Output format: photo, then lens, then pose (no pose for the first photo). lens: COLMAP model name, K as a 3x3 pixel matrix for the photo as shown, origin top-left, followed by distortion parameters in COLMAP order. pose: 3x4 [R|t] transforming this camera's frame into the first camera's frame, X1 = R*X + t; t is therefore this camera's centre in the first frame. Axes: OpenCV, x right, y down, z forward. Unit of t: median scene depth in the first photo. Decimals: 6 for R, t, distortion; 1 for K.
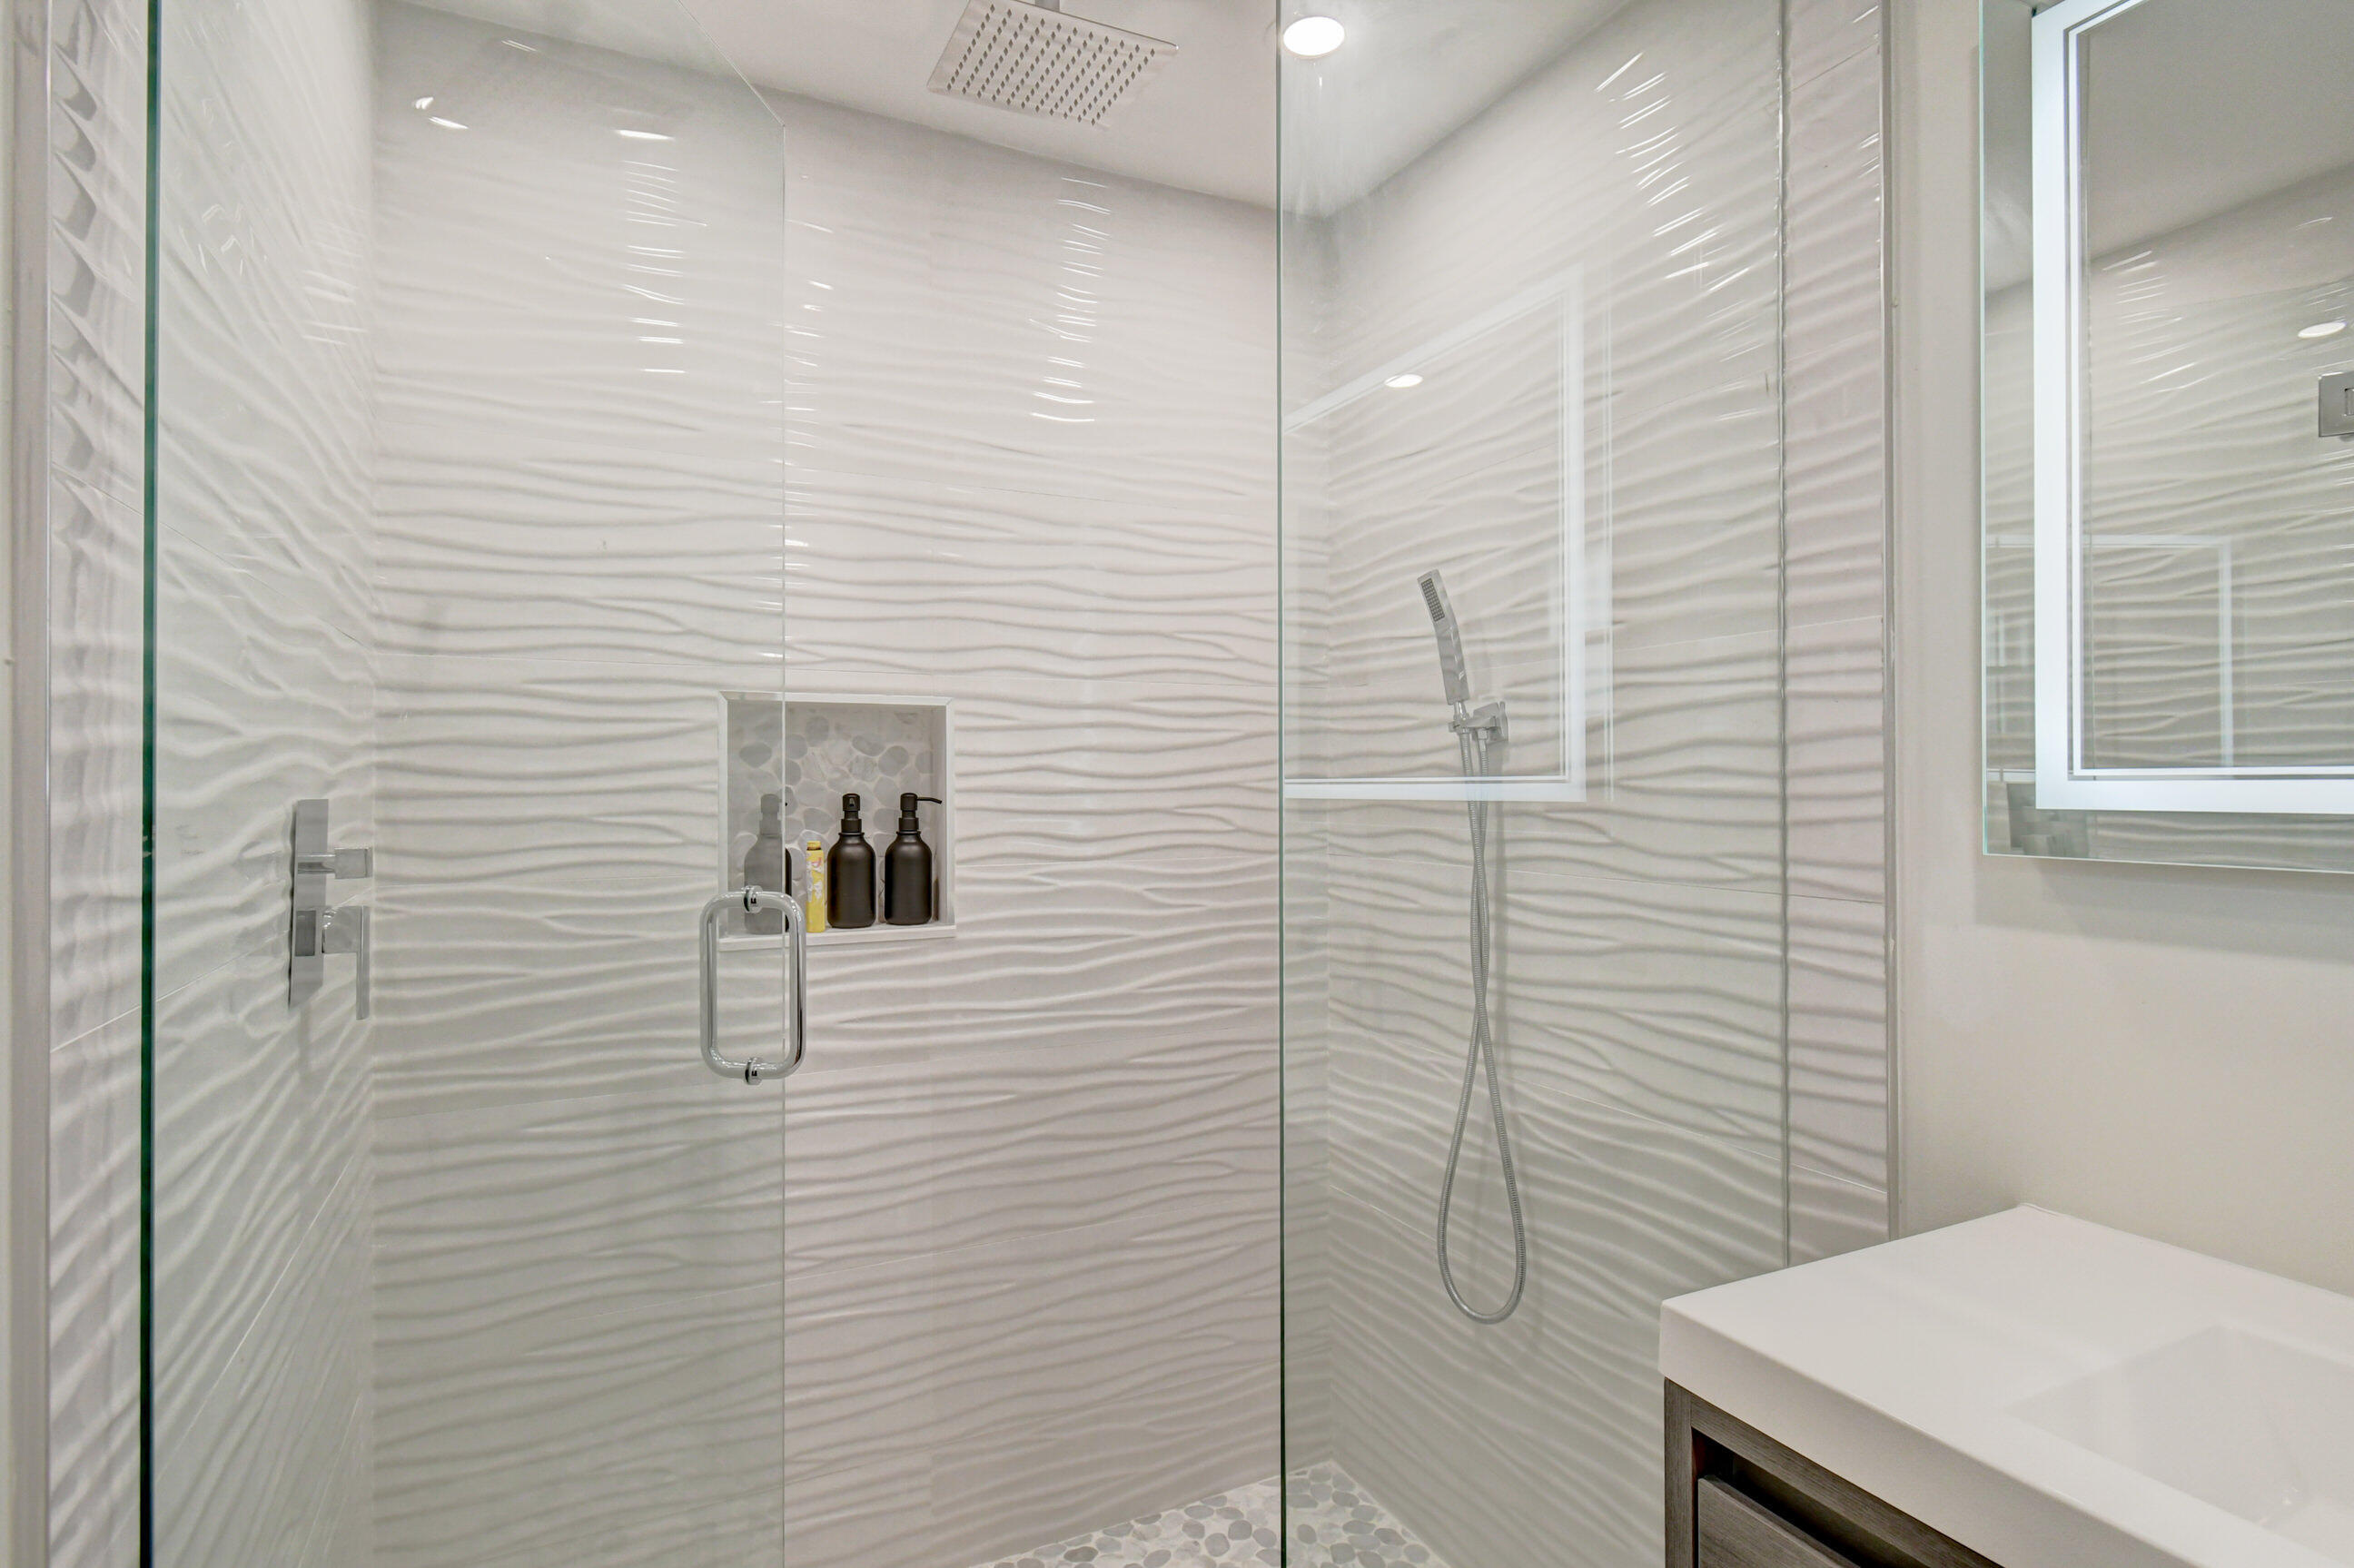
lens RADIAL K [[1191.7, 0, 1177.4], [0, 1191.7, 774.3], [0, 0, 1]] dist [-0.003909, -0.000633]
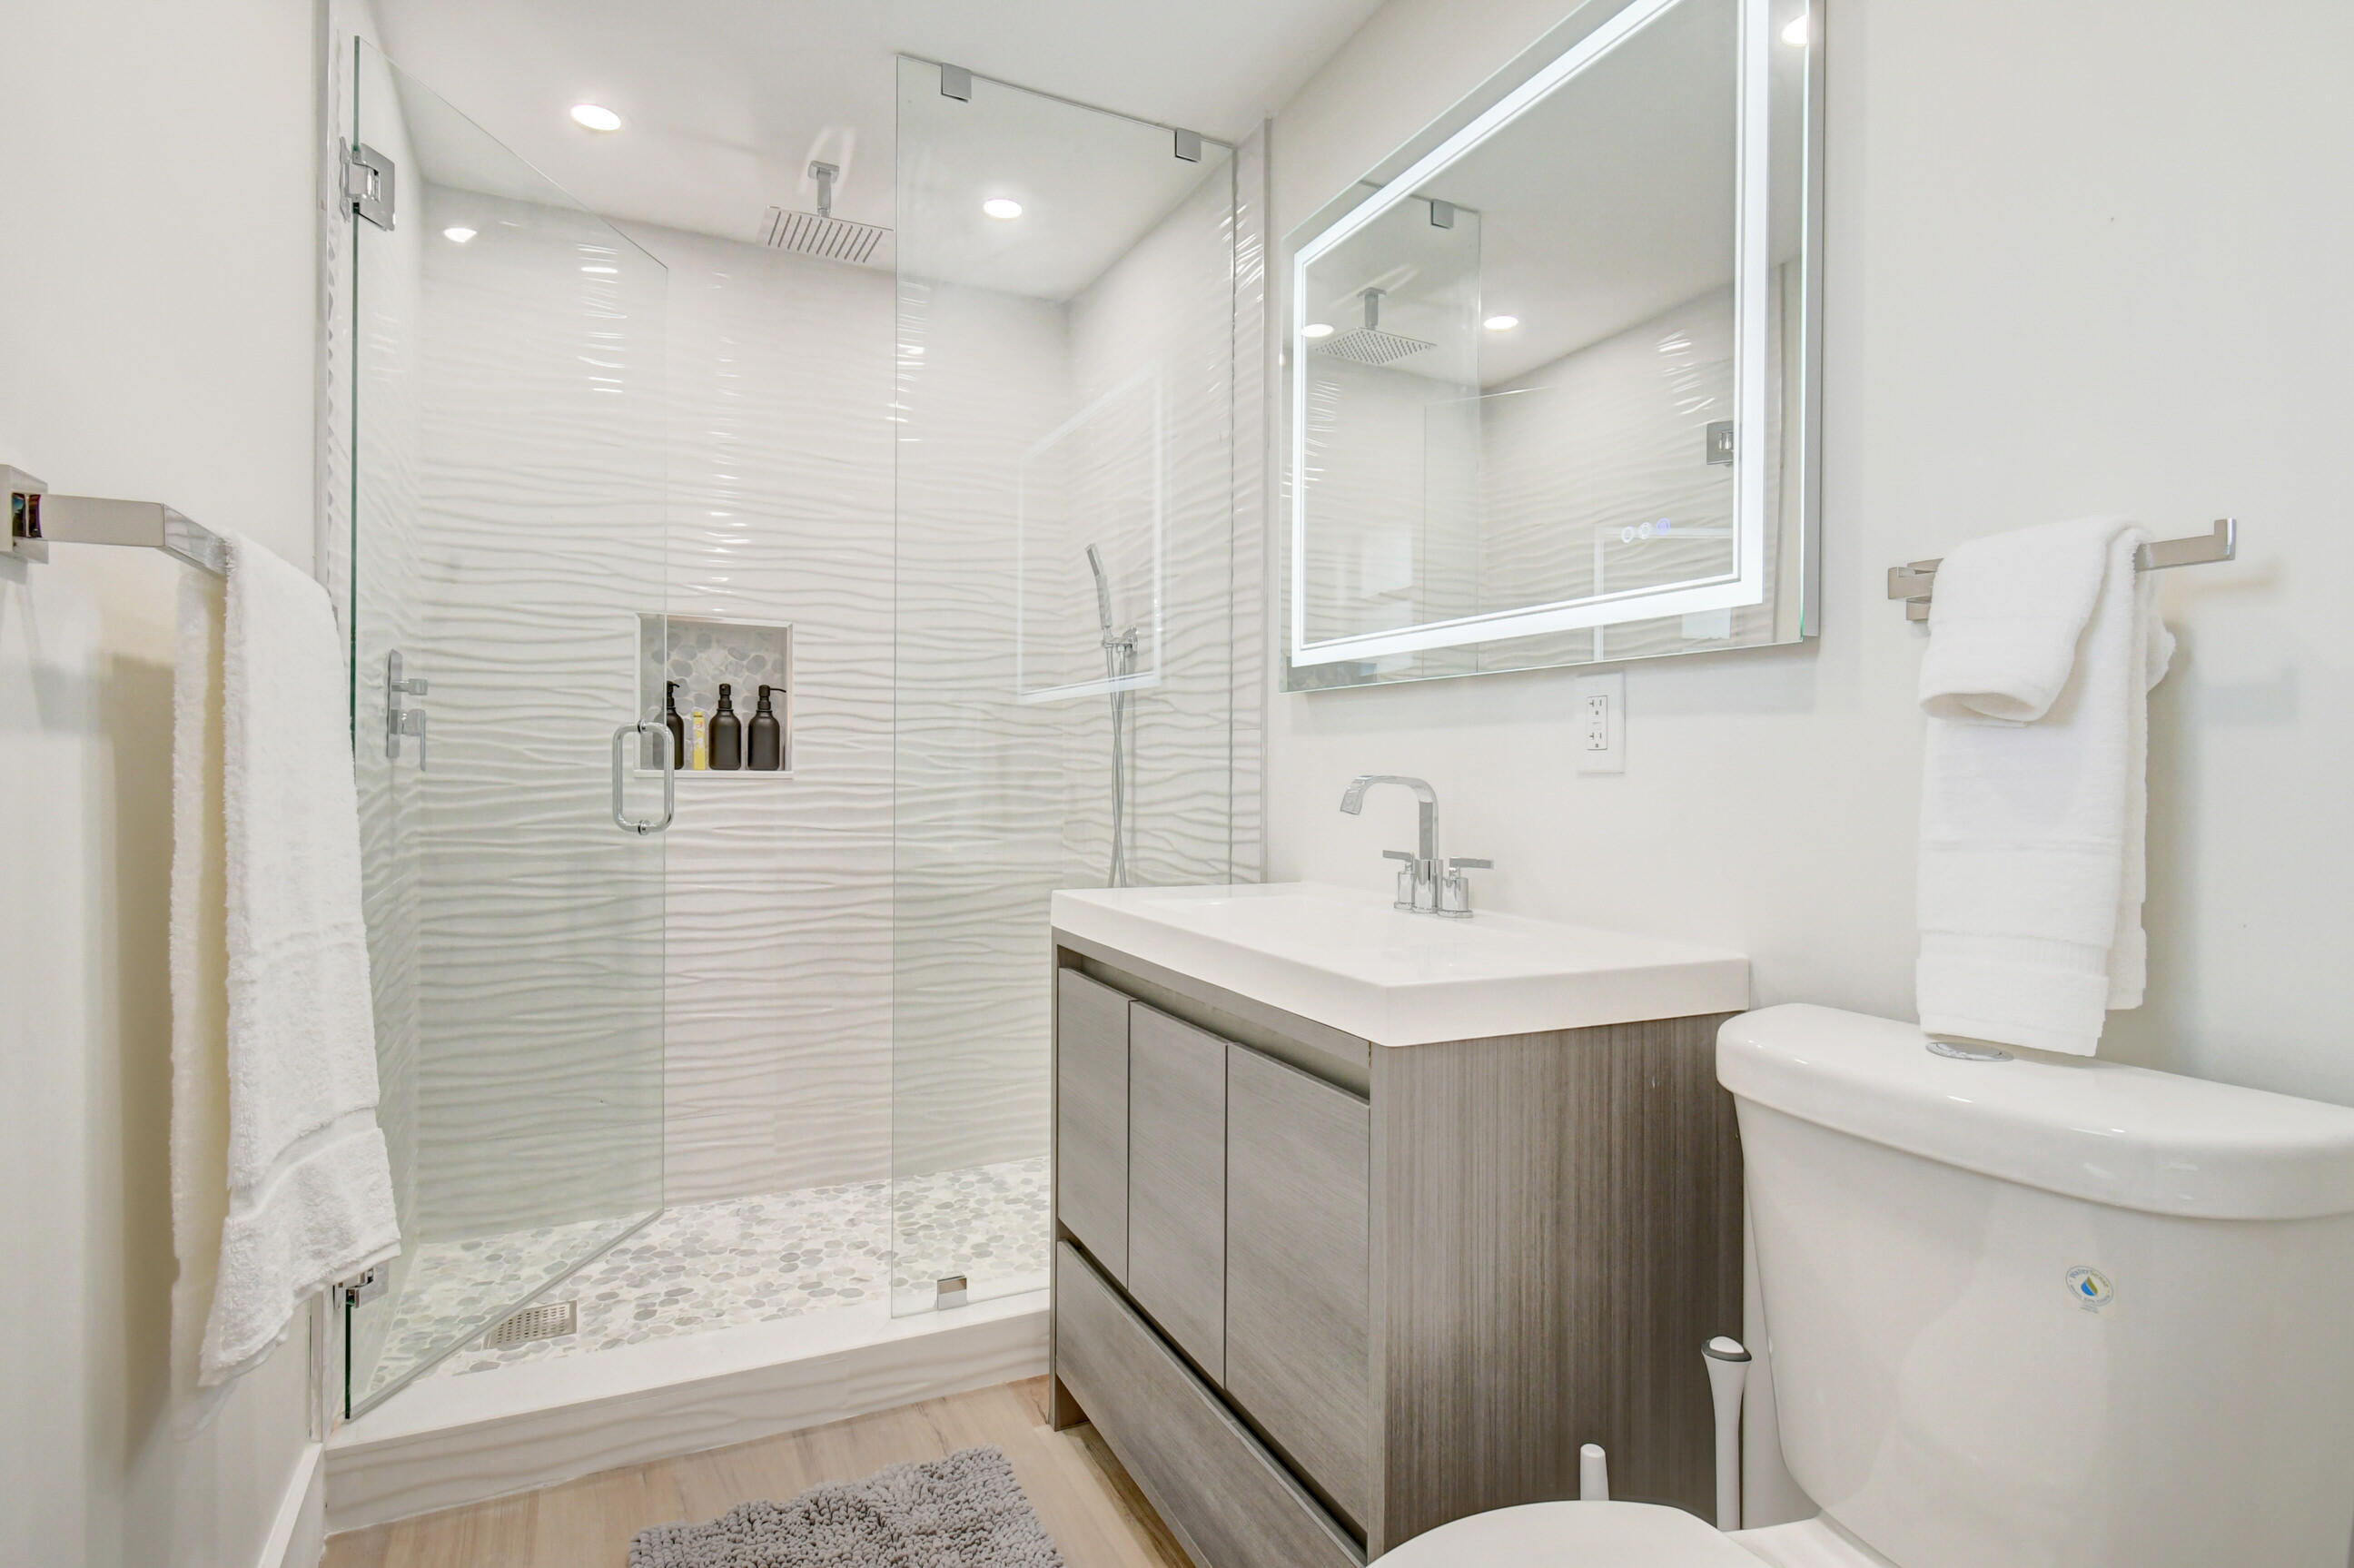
lens RADIAL K [[1191.7, 0, 1178.1], [0, 1191.7, 786.7], [0, 0, 1]] dist [-0.003909, -0.000633]
pose [[0.999859, 0.016297, 0.004068, 0.330775], [-0.016389, 0.999588, 0.023573, 0.111680], [-0.003682, -0.023637, 0.999714, -0.584199]]
